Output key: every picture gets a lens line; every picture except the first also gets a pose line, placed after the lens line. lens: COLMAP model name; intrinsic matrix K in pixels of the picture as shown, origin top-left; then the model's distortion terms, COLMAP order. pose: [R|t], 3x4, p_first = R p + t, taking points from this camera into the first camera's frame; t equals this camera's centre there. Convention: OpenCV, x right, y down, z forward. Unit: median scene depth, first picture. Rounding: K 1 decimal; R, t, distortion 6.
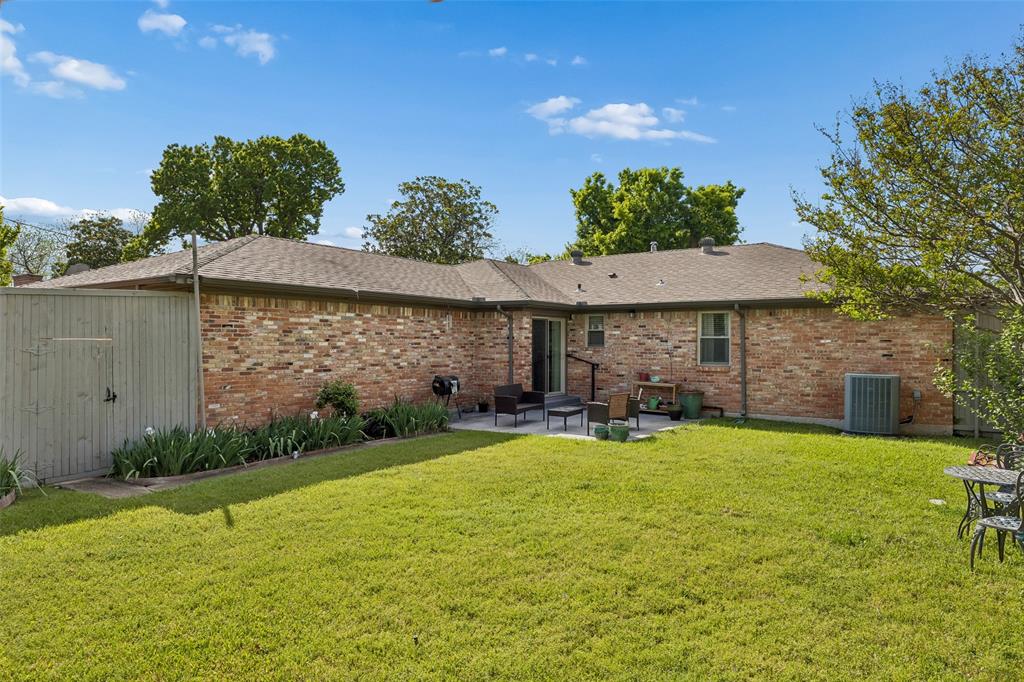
lens RADIAL K [[689.9, 0, 512.0], [0, 689.9, 341.0], [0, 0, 1]] dist [-0.002197, -0.000122]
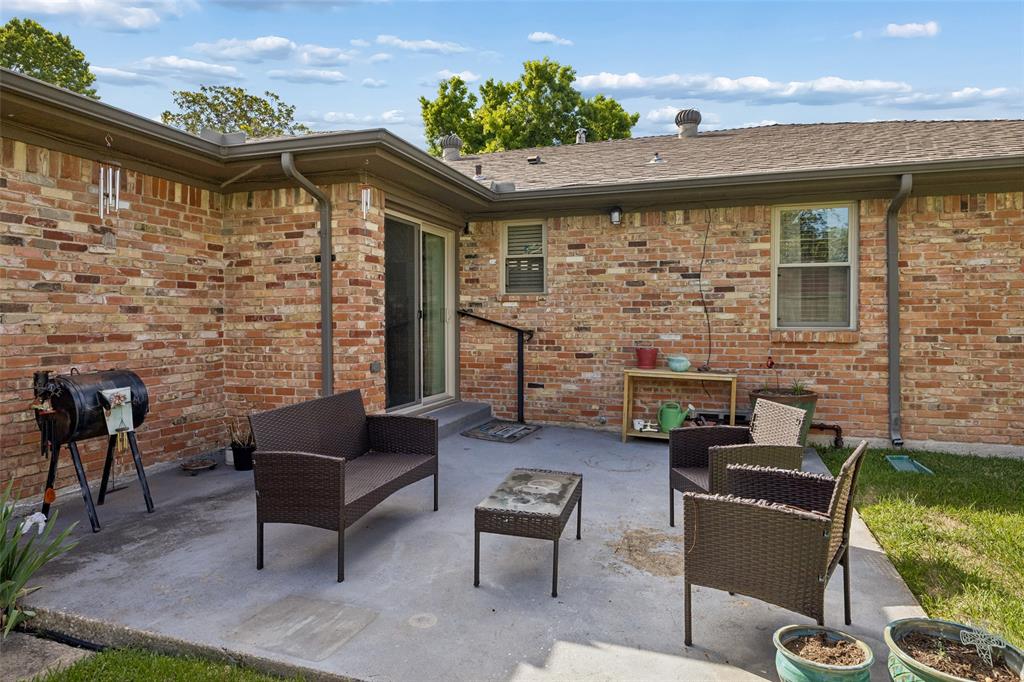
lens RADIAL K [[605.9, 0, 511.5], [0, 605.9, 322.7], [0, 0, 1]] dist [-0.005090, -0.000598]
pose [[0.961999, -0.005766, 0.272994, 0.005189], [0.004285, 0.999973, 0.006022, 0.029321], [-0.273021, -0.004624, 0.961997, 0.711124]]
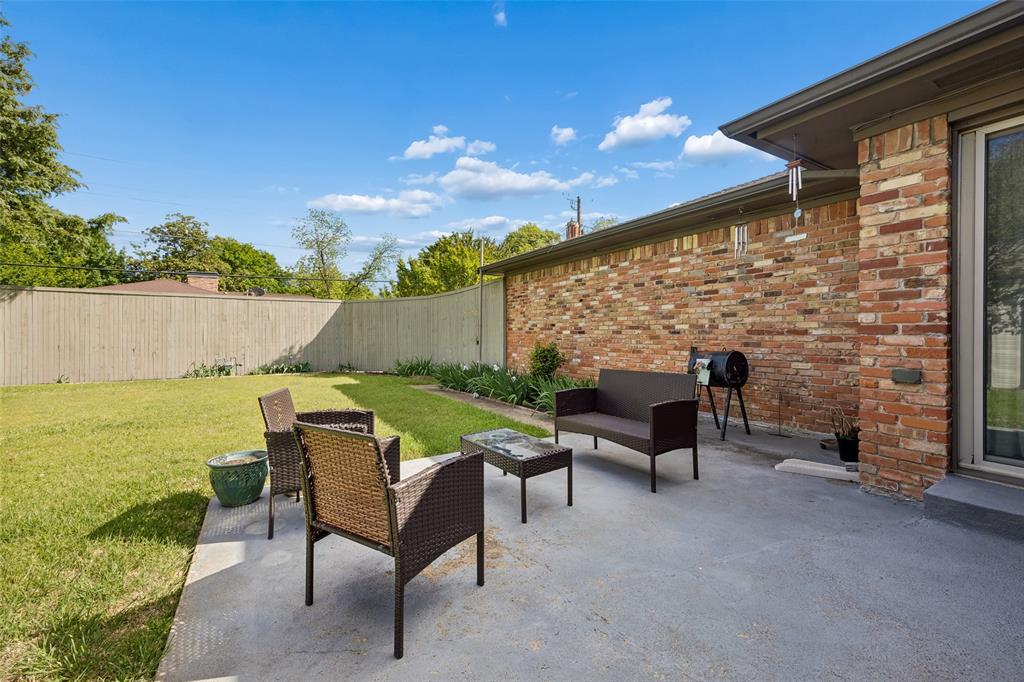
lens RADIAL K [[396.9, 0, 512.0], [0, 396.9, 341.0], [0, 0, 1]] dist [-0.001925, -0.000144]
pose [[-0.390676, 0.016585, -0.920379, 0.236031], [0.001573, 0.999848, 0.017349, 0.038898], [0.920527, 0.005330, -0.390643, 0.979002]]
